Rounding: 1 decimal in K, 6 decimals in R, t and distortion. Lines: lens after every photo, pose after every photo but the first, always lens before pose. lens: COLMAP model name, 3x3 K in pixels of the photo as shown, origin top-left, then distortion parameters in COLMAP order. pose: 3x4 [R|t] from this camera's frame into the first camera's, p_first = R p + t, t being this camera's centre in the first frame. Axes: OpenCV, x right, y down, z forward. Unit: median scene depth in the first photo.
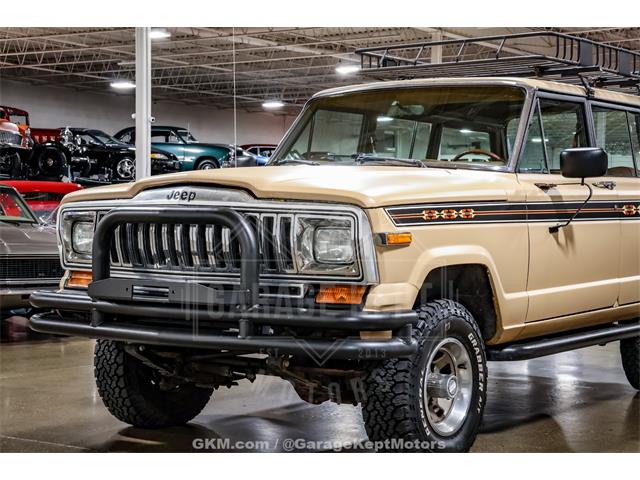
lens RADIAL K [[1172.9, 0, 320.0], [0, 1172.9, 240.0], [0, 0, 1]] dist [0.228374, 0.294841]
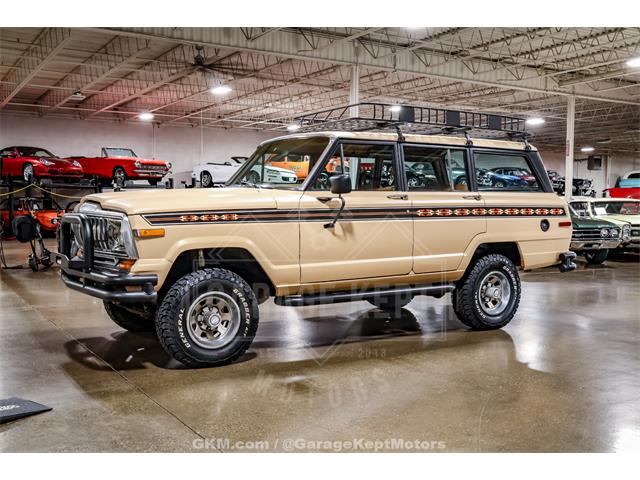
lens RADIAL K [[659.9, 0, 320.0], [0, 659.9, 240.0], [0, 0, 1]] dist [-0.007501, 0.010269]
pose [[0.920486, 0.014940, -0.390491, 0.600463], [-0.004398, 0.999602, 0.027877, -0.016483], [0.390752, -0.023943, 0.920185, 0.190607]]
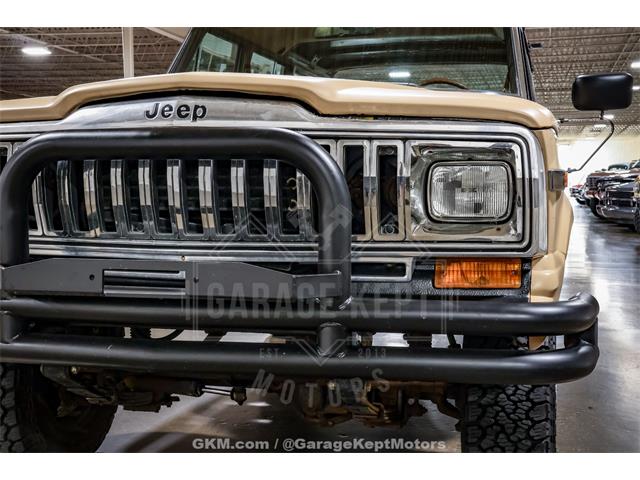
lens RADIAL K [[890.5, 0, 305.2], [0, 890.5, 240.6], [0, 0, 1]] dist [0.098888, 0.070957]
pose [[0.933308, -0.029417, 0.357870, -0.210208], [0.016043, 0.999059, 0.040285, 0.008709], [-0.358719, -0.031857, 0.932902, 0.541815]]
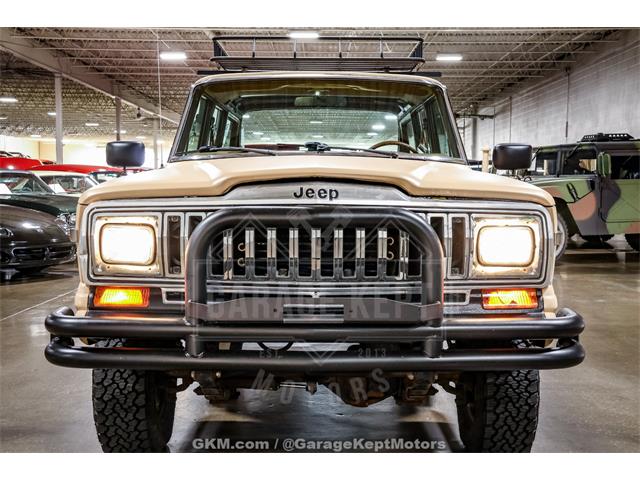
lens RADIAL K [[890.5, 0, 305.2], [0, 890.5, 240.6], [0, 0, 1]] dist [0.098888, 0.070957]
pose [[0.813140, -0.043620, 0.580431, -0.479545], [0.017441, 0.998566, 0.050610, -0.035083], [-0.581806, -0.031030, 0.812735, 0.464593]]
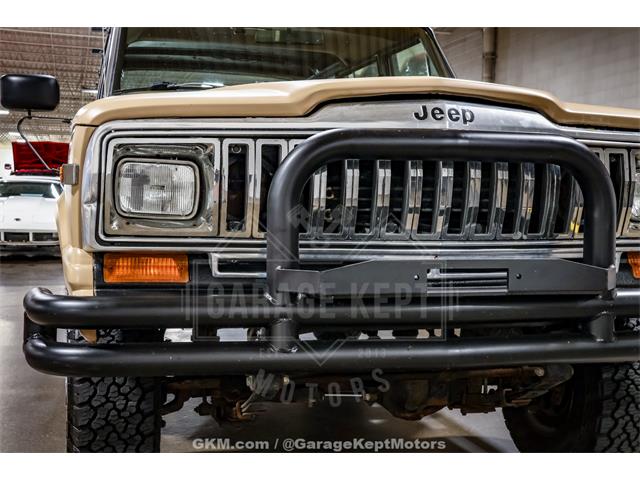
lens RADIAL K [[870.9, 0, 292.0], [0, 870.9, 207.3], [0, 0, 1]] dist [0.141231, -0.011480]
pose [[0.640741, -0.017588, 0.767556, -0.488098], [0.009494, 0.999843, 0.014985, 0.001498], [-0.767698, -0.002315, 0.640807, 0.747302]]
